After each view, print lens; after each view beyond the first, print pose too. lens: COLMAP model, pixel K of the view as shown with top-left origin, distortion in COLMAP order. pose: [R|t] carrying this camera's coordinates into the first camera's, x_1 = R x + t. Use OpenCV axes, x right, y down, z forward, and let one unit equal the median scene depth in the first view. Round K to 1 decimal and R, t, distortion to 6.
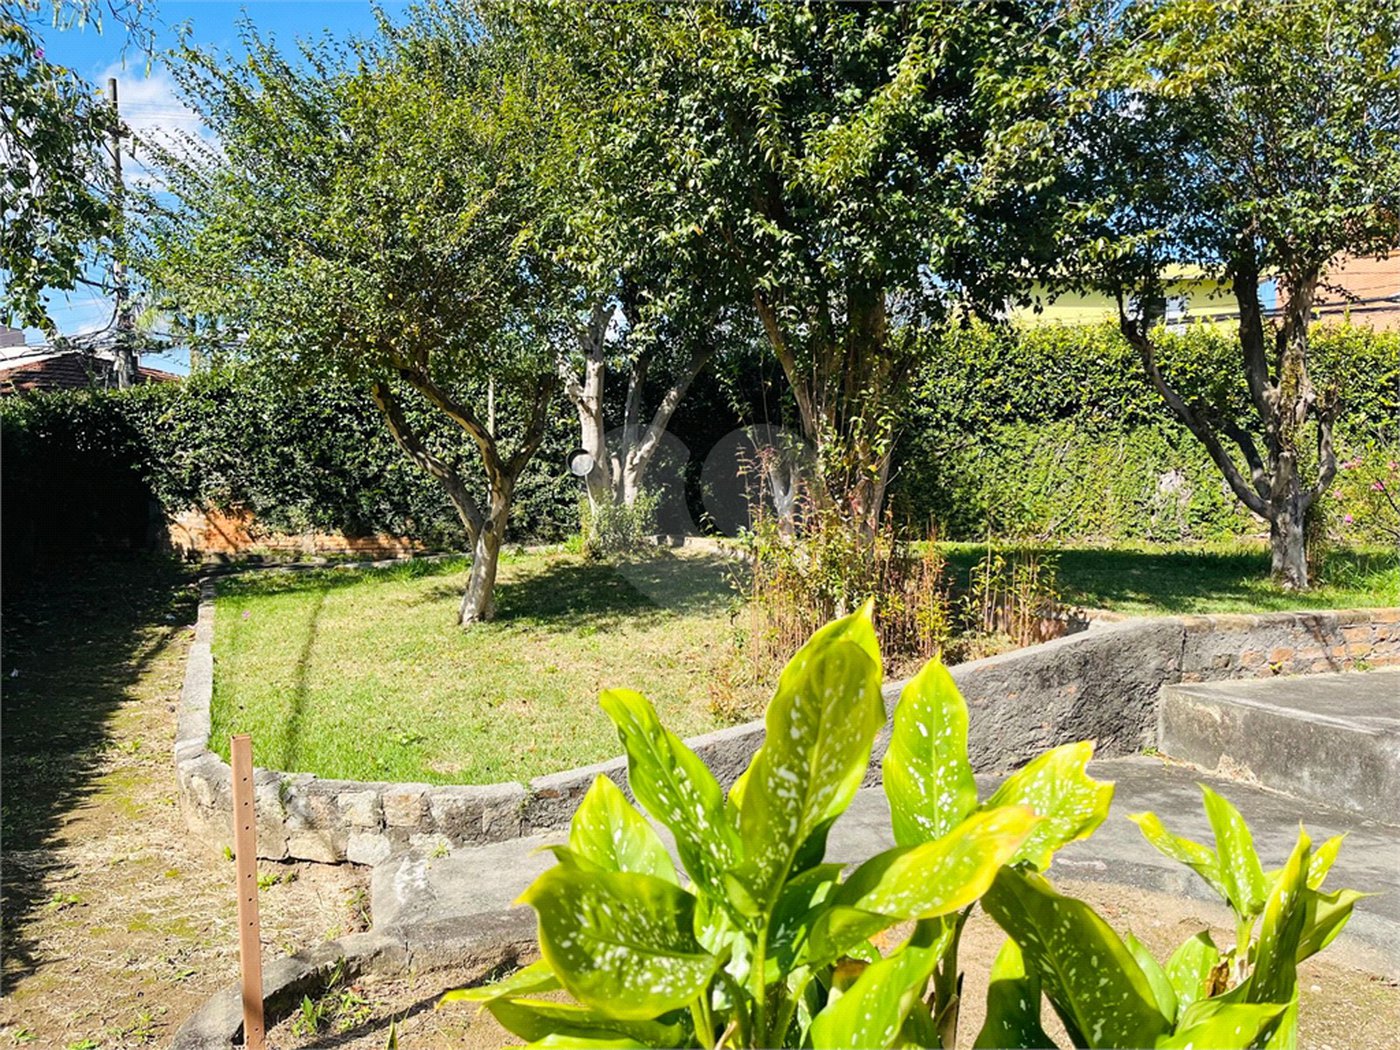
lens RADIAL K [[1054.6, 0, 697.1], [0, 1054.6, 513.0], [0, 0, 1]] dist [0.050485, -0.076688]
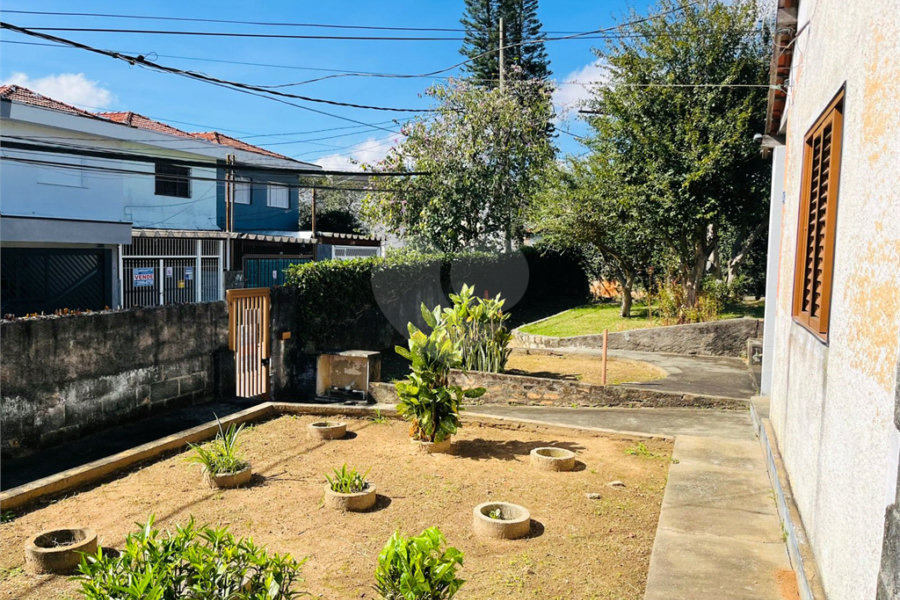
lens RADIAL K [[675.3, 0, 449.5], [0, 675.3, 303.4], [0, 0, 1]] dist [0.051396, -0.084619]
pose [[0.696312, 0.047958, -0.716135, 1.115378], [-0.027133, 0.998811, 0.040507, -0.007881], [0.717226, -0.008775, 0.696785, -1.004676]]
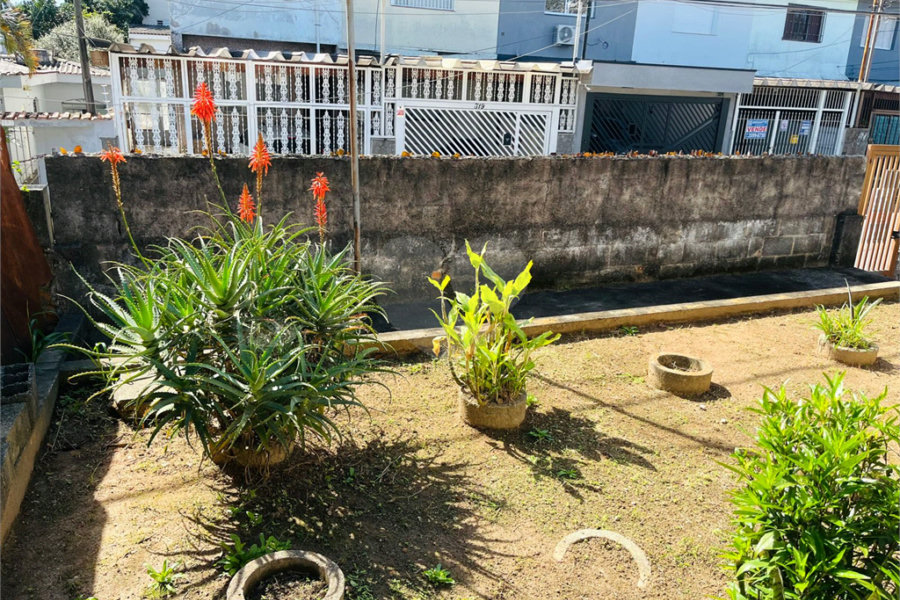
lens RADIAL K [[675.3, 0, 451.2], [0, 675.3, 297.1], [0, 0, 1]] dist [0.051396, -0.084619]
pose [[-0.050463, 0.274279, -0.960325, 1.057857], [-0.073532, 0.957920, 0.277456, 0.014350], [0.996015, 0.084616, -0.028171, -1.041983]]
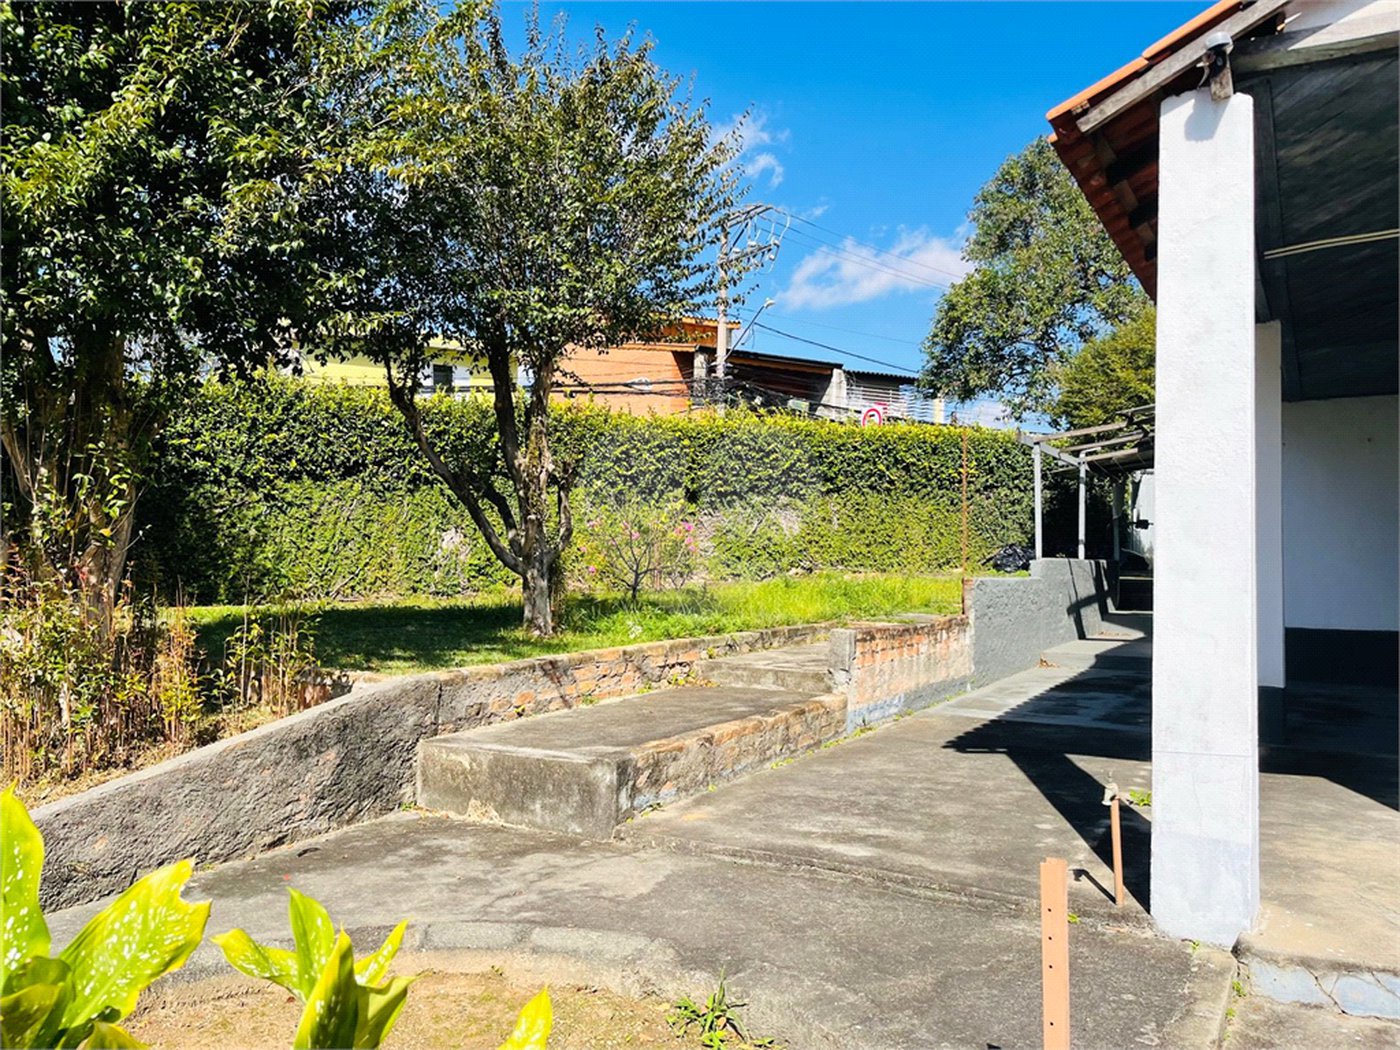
lens RADIAL K [[1054.6, 0, 691.3], [0, 1054.6, 520.6], [0, 0, 1]] dist [0.050485, -0.076688]
pose [[0.808401, 0.001760, 0.588630, 0.034529], [0.024486, 0.999029, -0.036616, -0.007000], [-0.588123, 0.044013, 0.807573, -0.004636]]
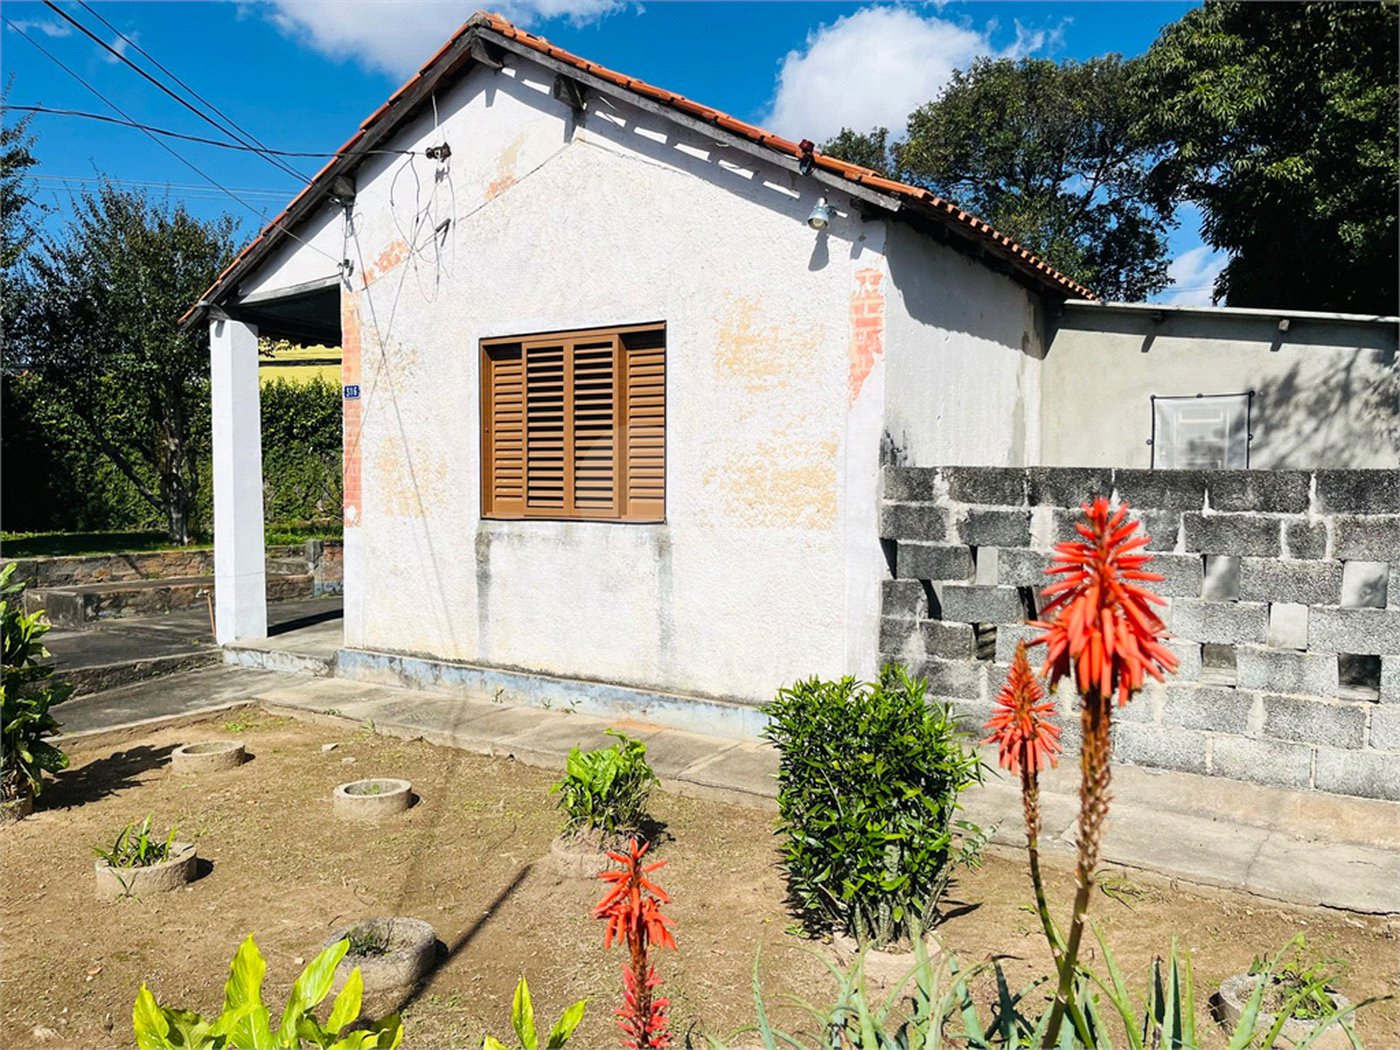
lens RADIAL K [[1054.6, 0, 702.5], [0, 1054.6, 535.1], [0, 0, 1]] dist [0.050485, -0.076688]
pose [[0.840895, -0.048100, 0.539057, 0.368187], [0.033482, 0.998758, 0.036891, 0.013082], [-0.540162, -0.012973, 0.841461, -1.363844]]
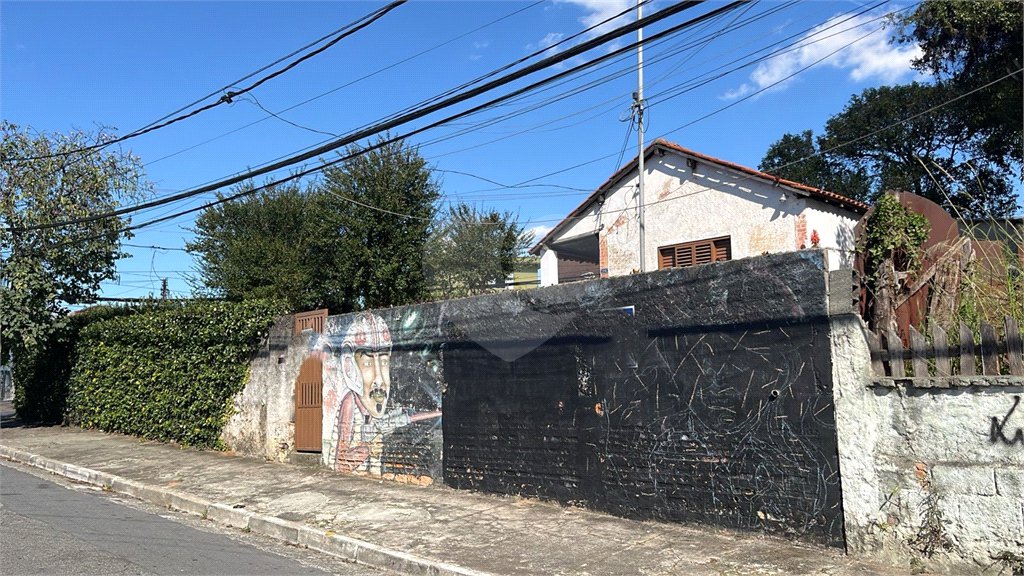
lens RADIAL K [[779.3, 0, 511.5], [0, 779.3, 292.3], [0, 0, 1]] dist [0.016214, -0.008147]
pose [[0.938404, -0.002394, 0.345533, -0.547527], [0.052218, 0.989474, -0.134960, 0.300349], [-0.341573, 0.144690, 0.928651, -2.418373]]
